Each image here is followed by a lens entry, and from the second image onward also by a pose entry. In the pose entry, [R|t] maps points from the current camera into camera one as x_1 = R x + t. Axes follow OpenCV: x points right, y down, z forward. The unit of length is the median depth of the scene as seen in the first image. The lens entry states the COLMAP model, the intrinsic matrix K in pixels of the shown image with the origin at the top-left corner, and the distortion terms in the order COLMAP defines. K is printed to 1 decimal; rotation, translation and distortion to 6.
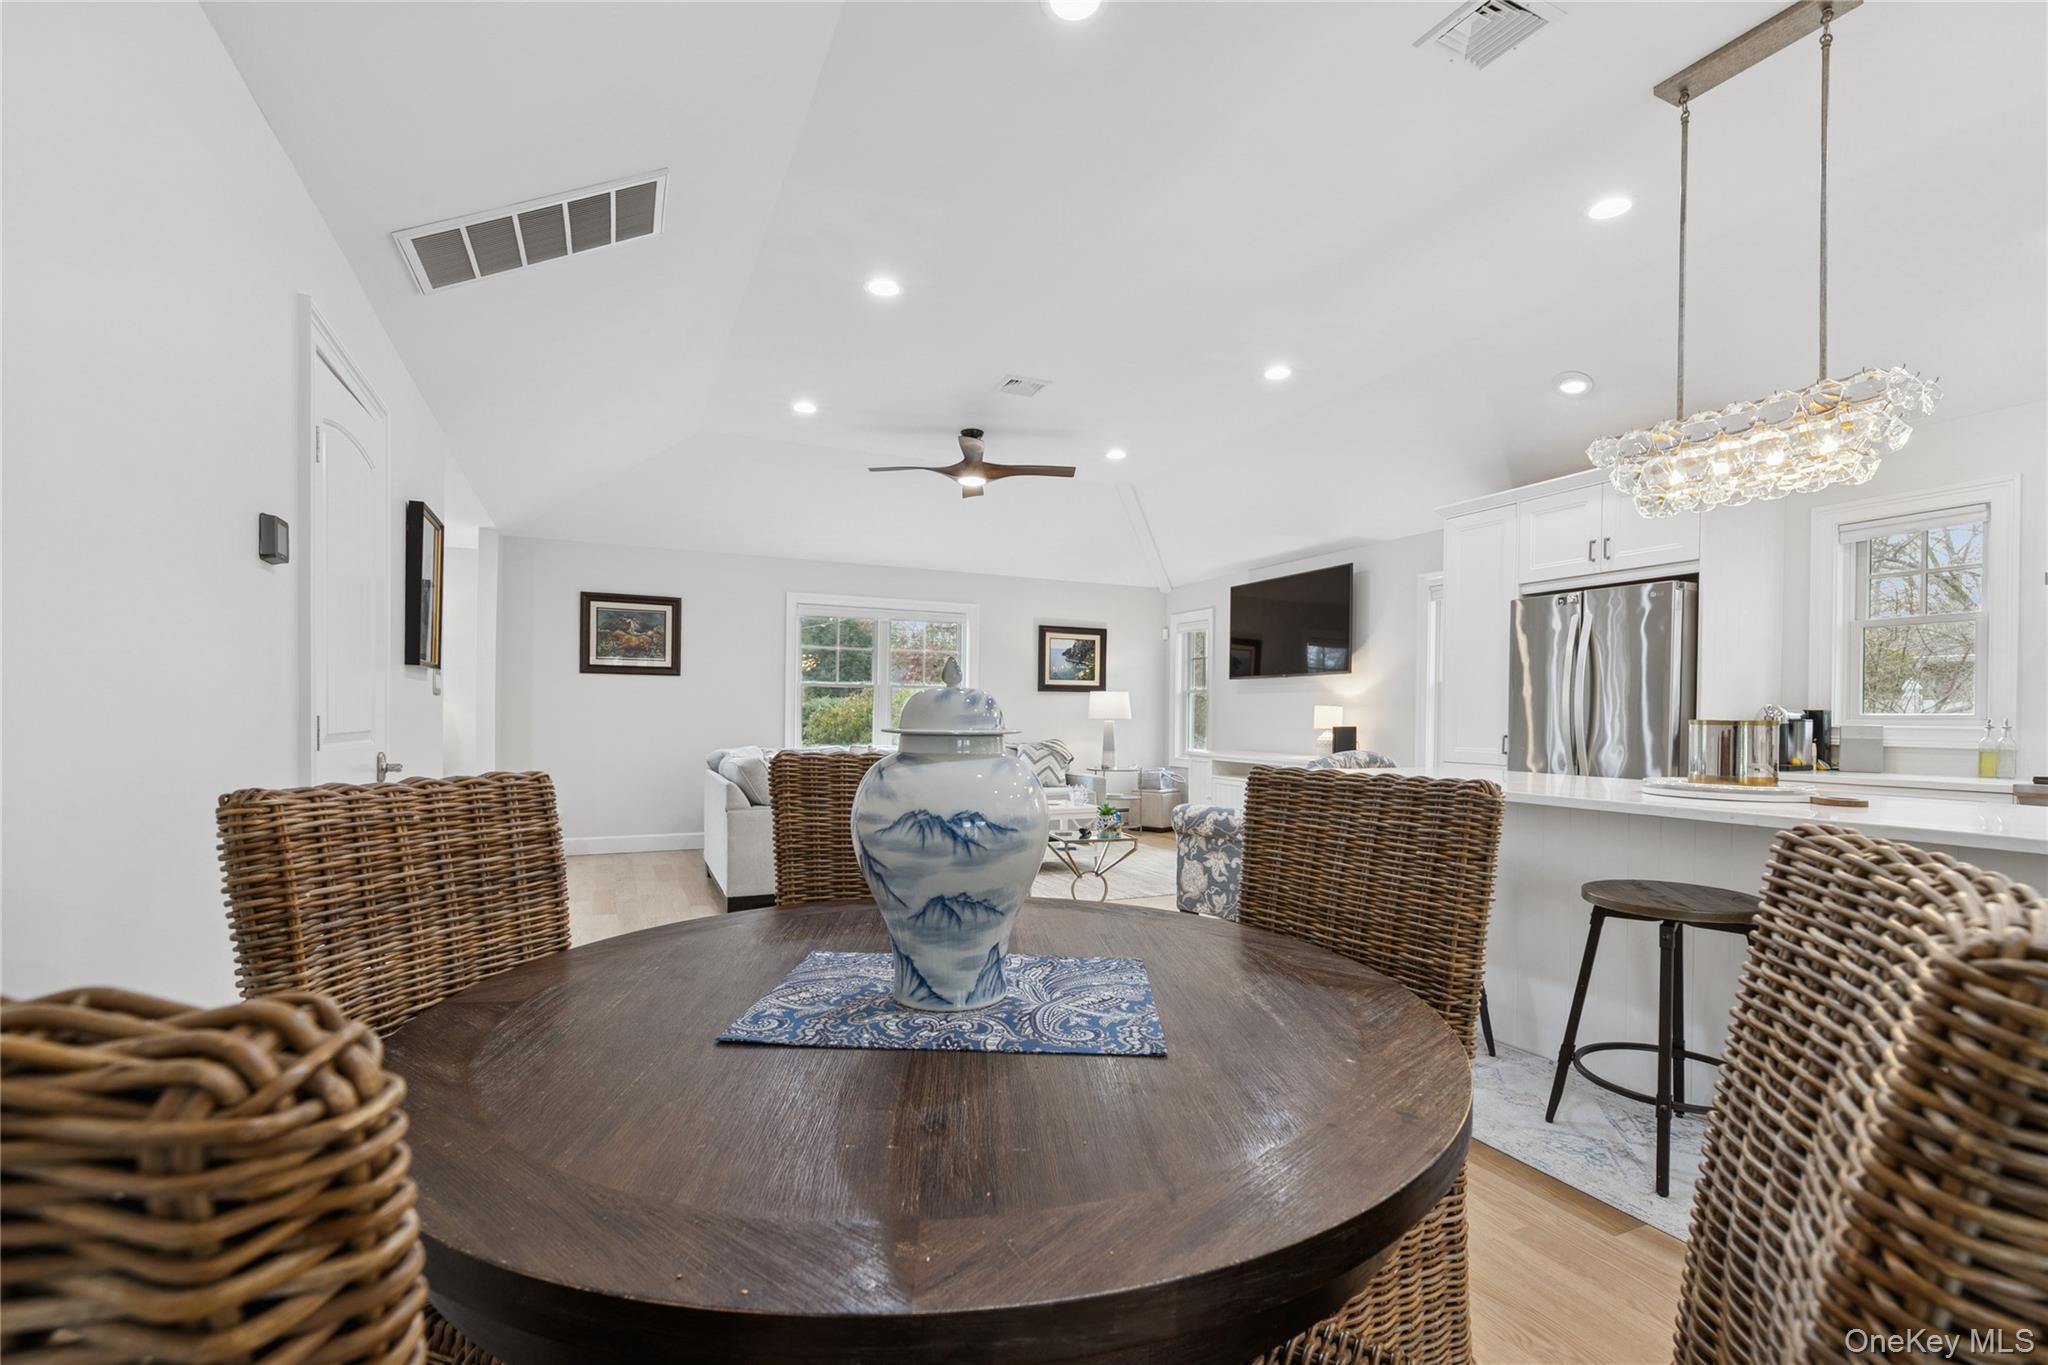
lens RADIAL K [[904.7, 0, 1017.0], [0, 904.7, 711.0], [0, 0, 1]] dist [0.000702, -0.000002]
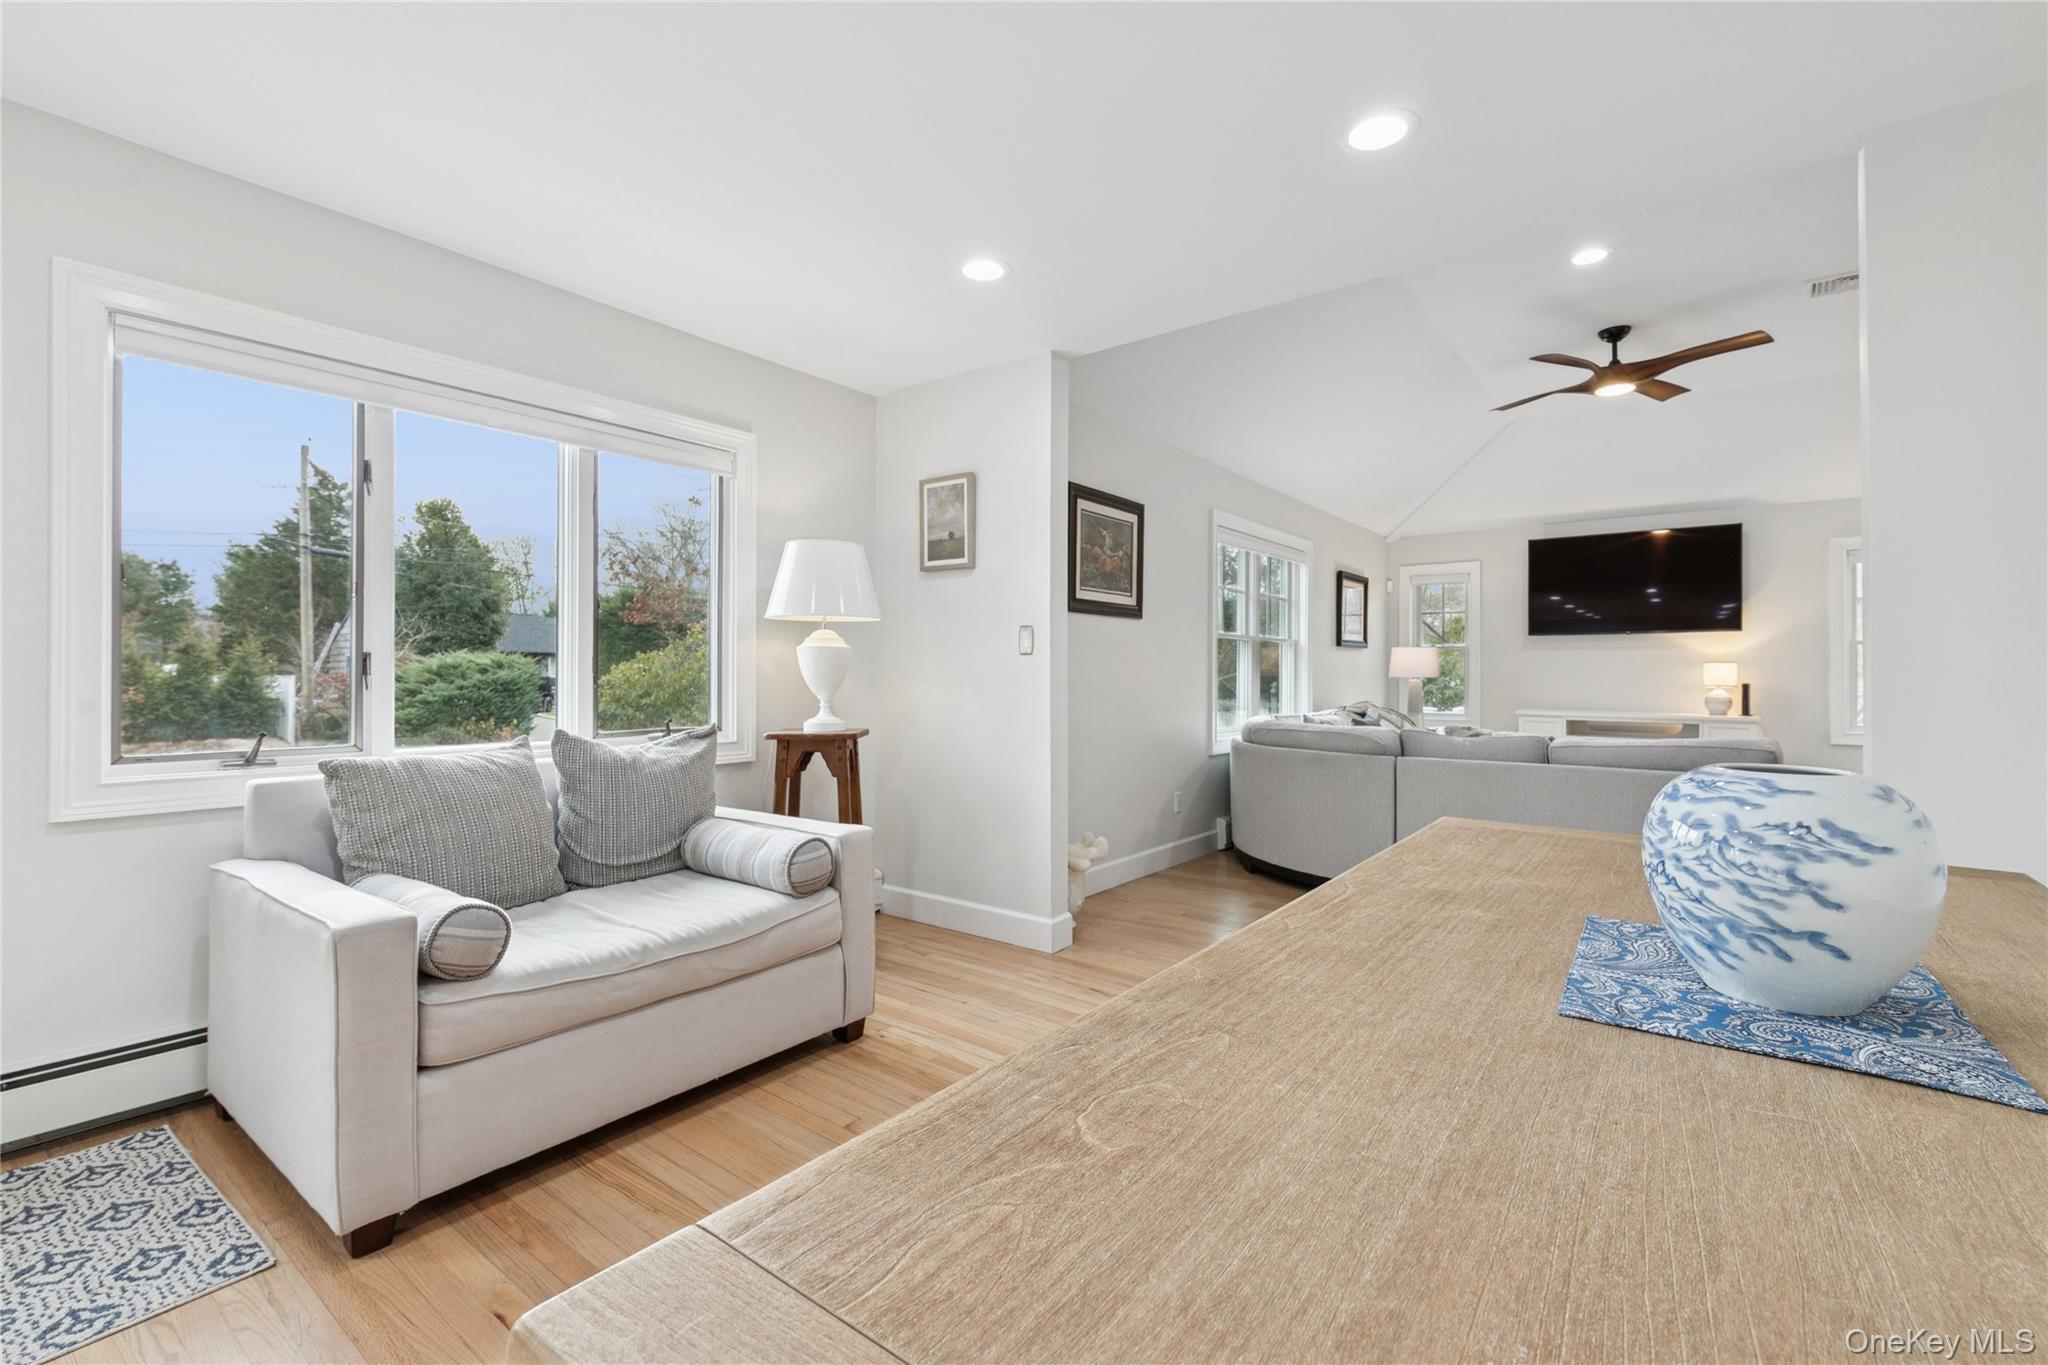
lens RADIAL K [[896.3, 0, 1027.5], [0, 896.3, 664.8], [0, 0, 1]] dist [0.000804, -0.000203]
pose [[0.883428, -0.001547, 0.468565, -0.753831], [0.002656, 0.999995, -0.001705, -0.003734], [-0.468560, 0.002751, 0.883428, 0.440008]]
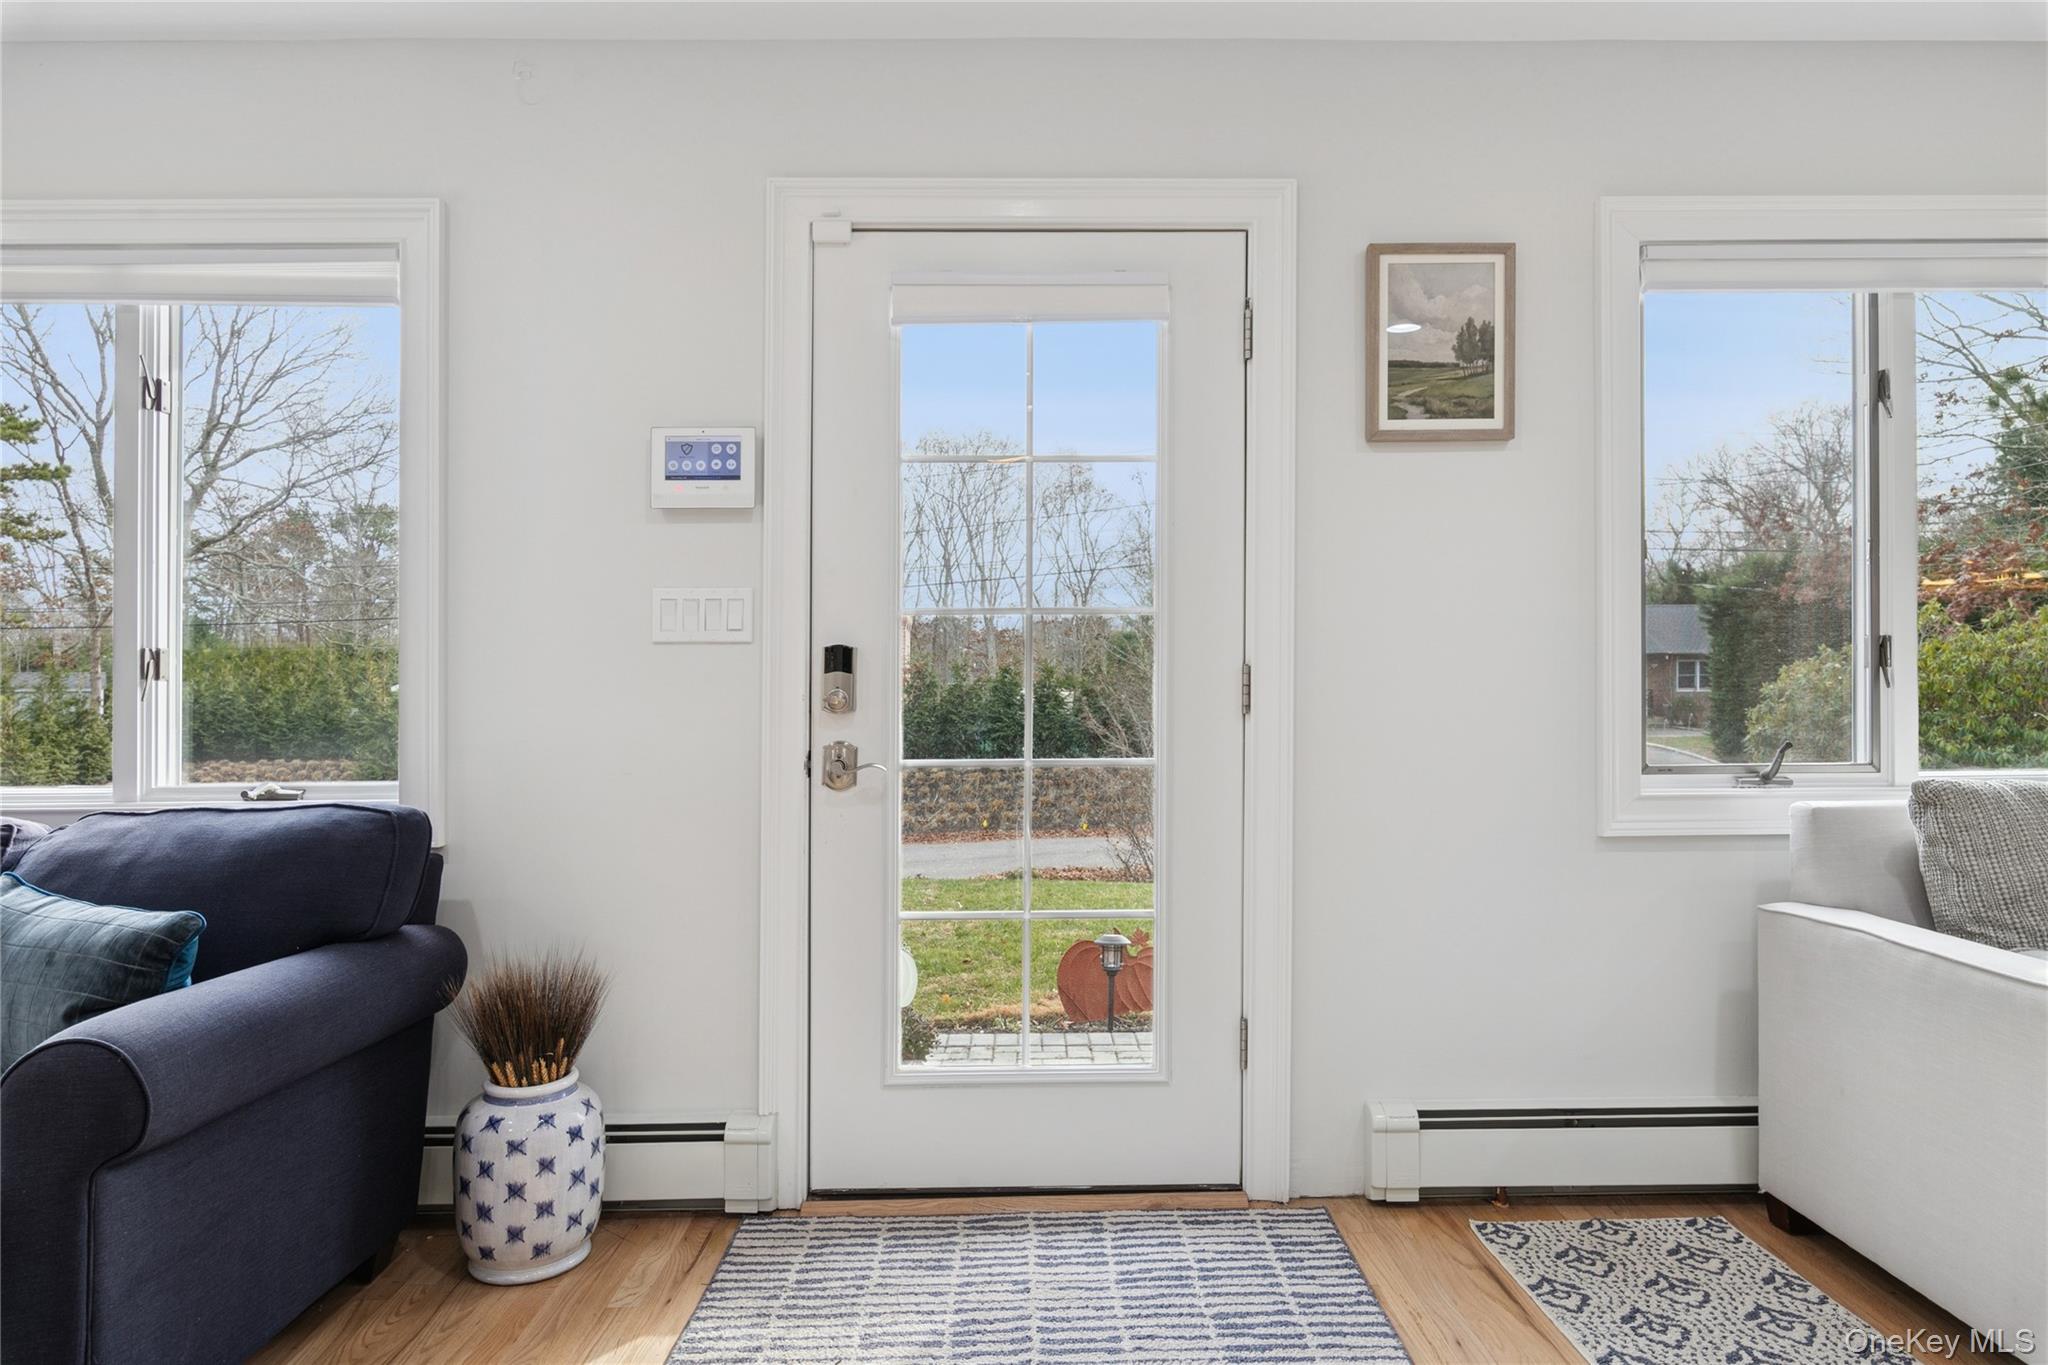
lens RADIAL K [[1259.9, 0, 1024.0], [0, 1259.9, 682.5], [0, 0, 1]] dist [0.002040, 0.021364]
pose [[0.914648, -0.022201, -0.403640, -0.903039], [0.021875, 0.999746, -0.005419, 0.000155], [0.403658, -0.003873, 0.914902, 0.444194]]
